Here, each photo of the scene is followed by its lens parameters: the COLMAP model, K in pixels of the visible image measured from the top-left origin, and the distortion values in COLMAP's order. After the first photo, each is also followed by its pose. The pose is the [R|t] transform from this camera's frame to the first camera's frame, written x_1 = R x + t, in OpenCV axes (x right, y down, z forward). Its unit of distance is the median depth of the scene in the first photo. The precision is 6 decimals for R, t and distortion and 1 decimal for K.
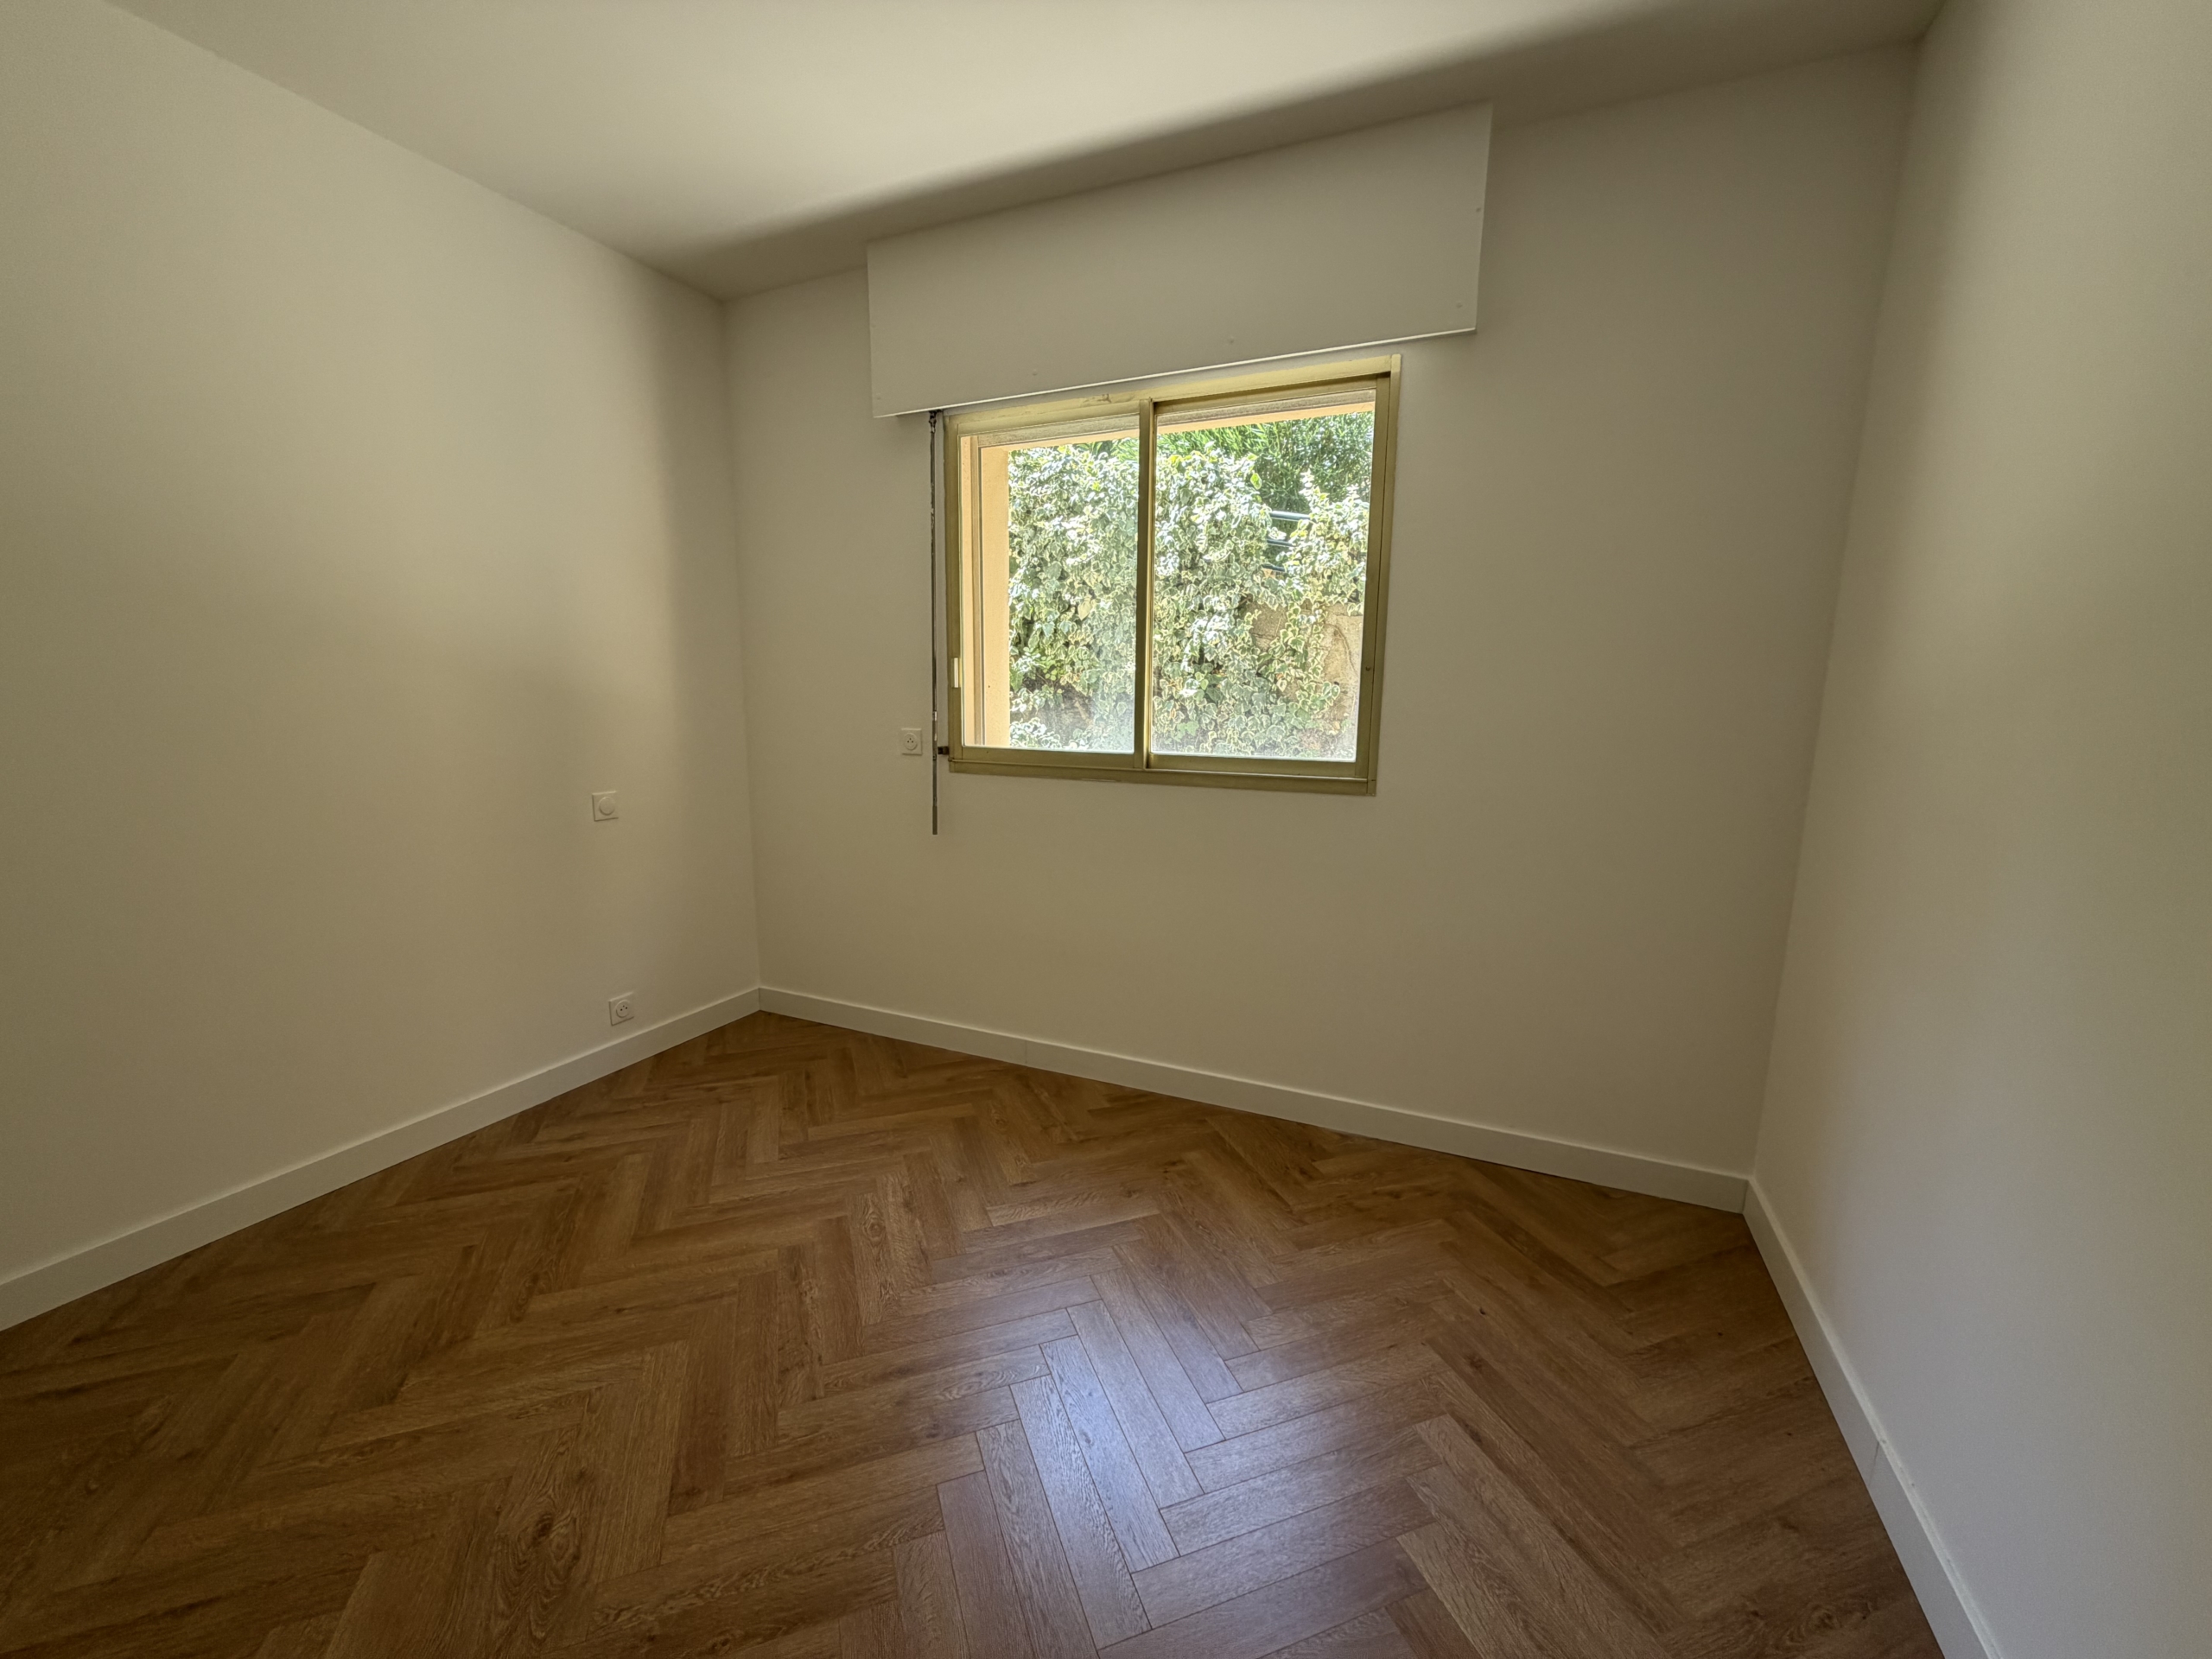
lens RADIAL K [[880.5, 0, 1103.5], [0, 880.5, 825.9], [0, 0, 1]] dist [-0.000981, -0.000174]
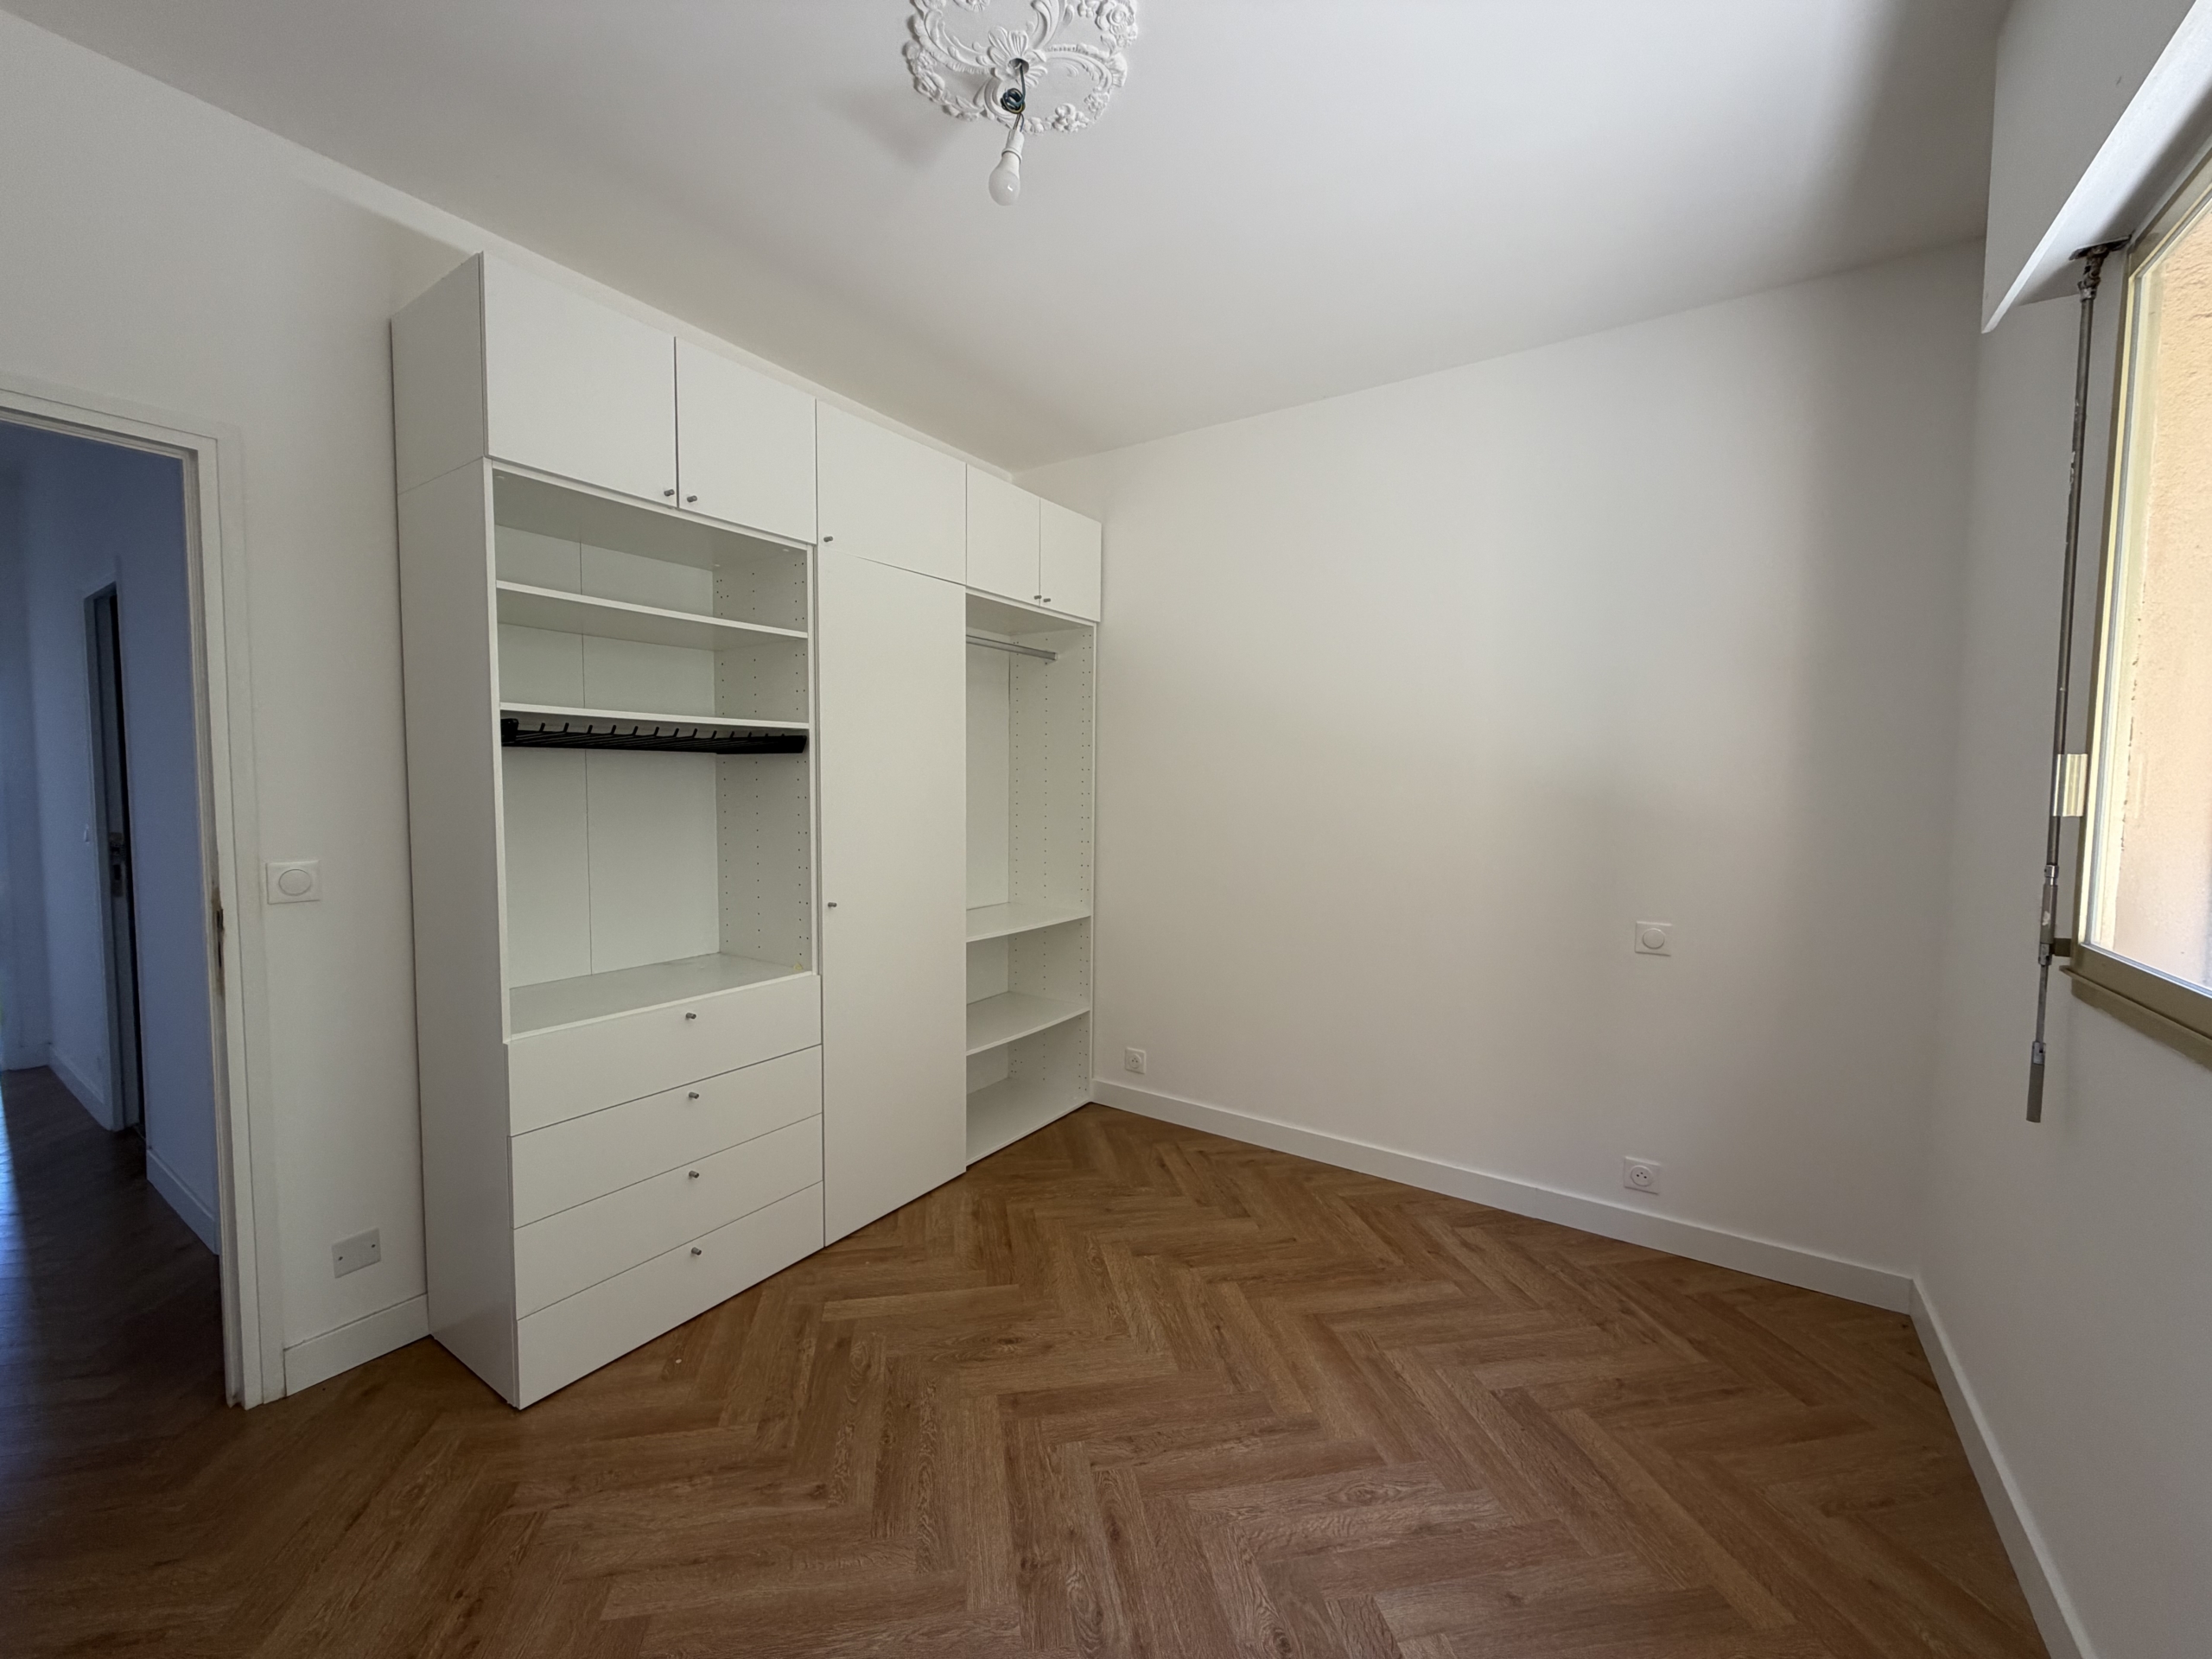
lens RADIAL K [[880.5, 0, 1103.3], [0, 880.5, 833.6], [0, 0, 1]] dist [-0.000981, -0.000174]
pose [[-0.167630, 0.046849, -0.984736, 0.507164], [-0.165598, 0.983339, 0.074972, -0.133194], [0.971842, 0.175638, -0.157079, 0.784287]]
